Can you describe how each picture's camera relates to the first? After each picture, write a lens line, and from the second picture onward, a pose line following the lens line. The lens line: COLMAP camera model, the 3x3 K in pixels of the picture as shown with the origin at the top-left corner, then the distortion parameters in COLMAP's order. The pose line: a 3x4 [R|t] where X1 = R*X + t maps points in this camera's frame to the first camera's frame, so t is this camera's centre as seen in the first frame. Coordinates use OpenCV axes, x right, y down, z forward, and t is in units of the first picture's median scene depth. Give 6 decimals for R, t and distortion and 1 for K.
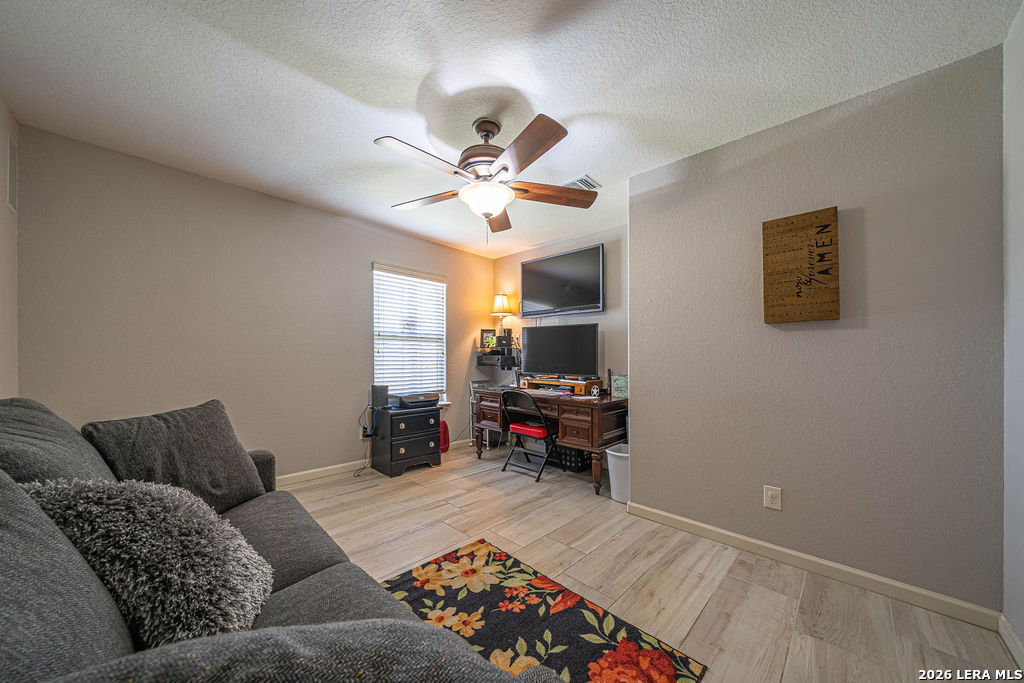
lens RADIAL K [[353.8, 0, 506.4], [0, 353.8, 348.9], [0, 0, 1]] dist [-0.004014, -0.000064]
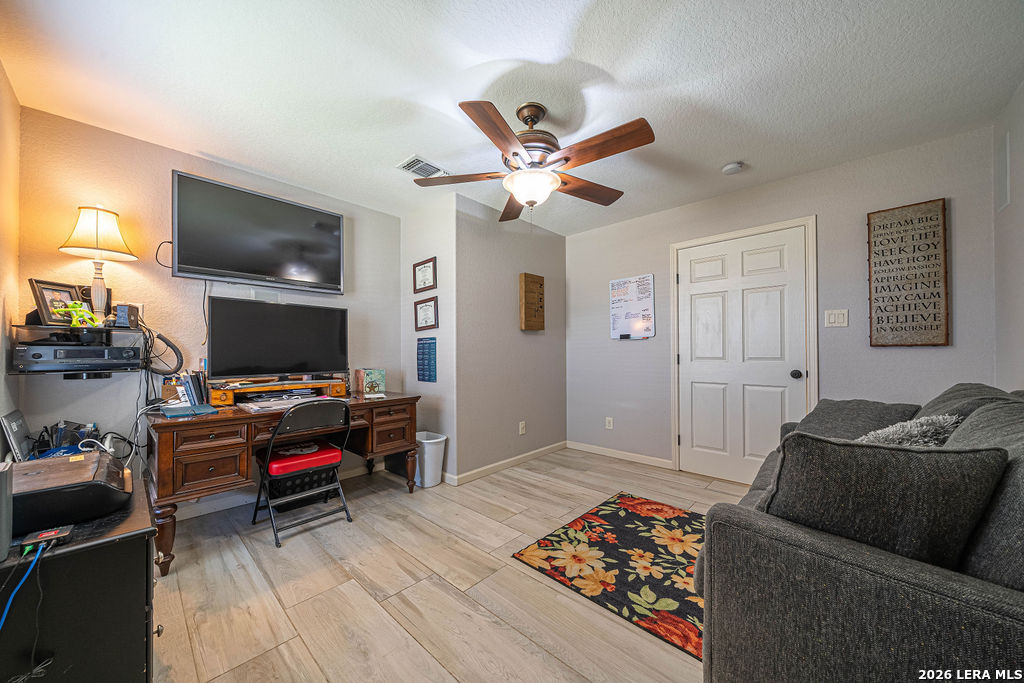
lens RADIAL K [[353.8, 0, 506.4], [0, 353.8, 348.9], [0, 0, 1]] dist [-0.004014, -0.000064]
pose [[-0.003694, -0.006587, 0.999971, -1.094464], [-0.022067, 0.999735, 0.006504, 0.016165], [-0.999750, -0.022042, -0.003839, 1.183832]]
